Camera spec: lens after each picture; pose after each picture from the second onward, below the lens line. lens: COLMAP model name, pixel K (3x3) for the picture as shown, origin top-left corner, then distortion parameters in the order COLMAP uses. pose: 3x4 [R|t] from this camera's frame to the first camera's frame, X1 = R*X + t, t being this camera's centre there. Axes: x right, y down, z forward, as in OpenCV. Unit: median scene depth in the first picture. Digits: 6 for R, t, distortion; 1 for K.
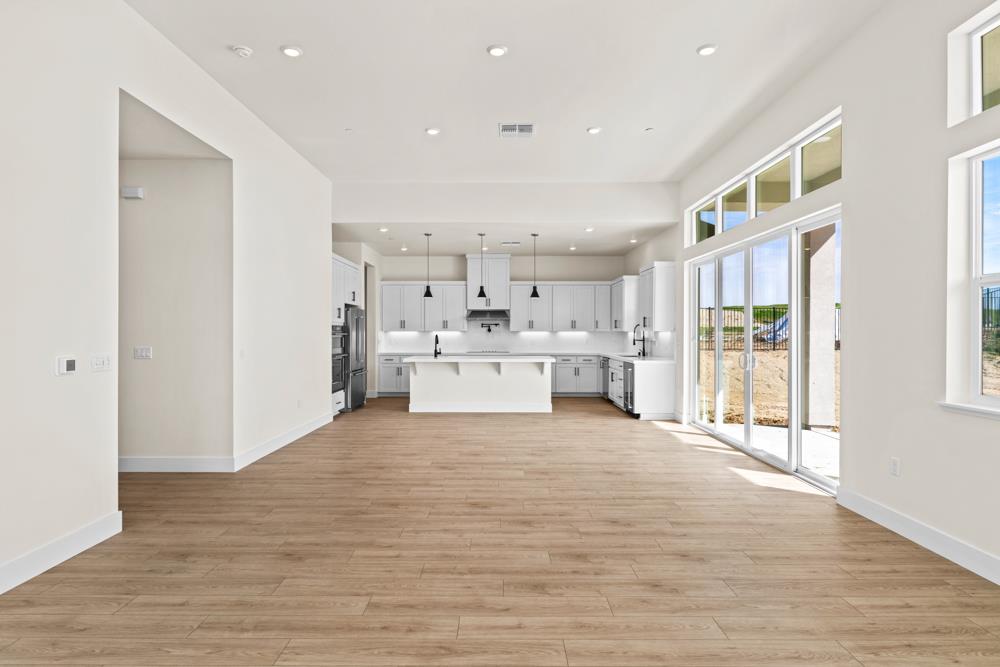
lens RADIAL K [[607.7, 0, 515.7], [0, 607.7, 330.4], [0, 0, 1]] dist [-0.006258, -0.000362]
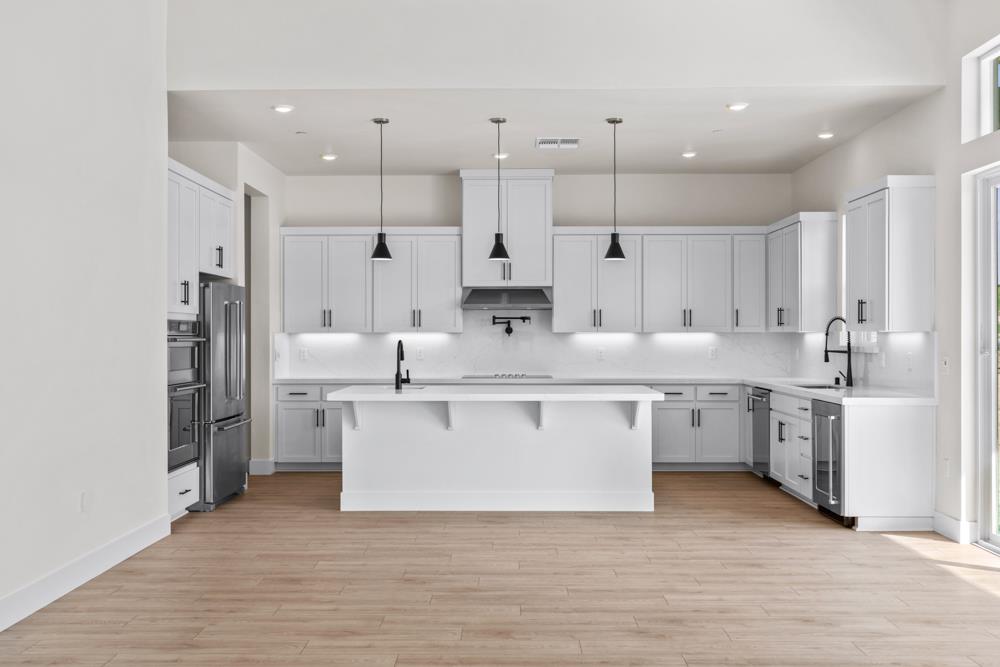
lens RADIAL K [[1093.8, 0, 503.4], [0, 1093.8, 327.2], [0, 0, 1]] dist [-0.006895, 0.000000]
pose [[0.999654, -0.002120, -0.026212, -0.029985], [0.002024, 0.999991, -0.003713, 0.000251], [0.026220, 0.003658, 0.999650, 0.174621]]
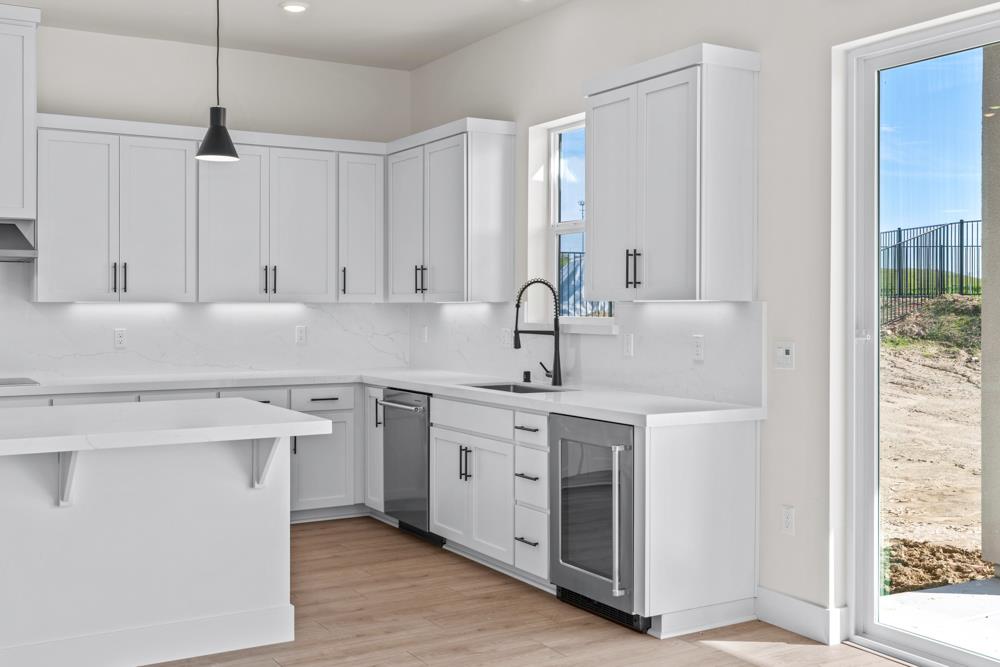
lens RADIAL K [[1093.8, 0, 538.2], [0, 1093.8, 307.5], [0, 0, 1]] dist [-0.006895, 0.000000]
pose [[0.863057, -0.000982, 0.505106, -0.072243], [-0.001207, 0.999991, 0.004008, 0.001814], [-0.505106, -0.004069, 0.863048, 0.562281]]
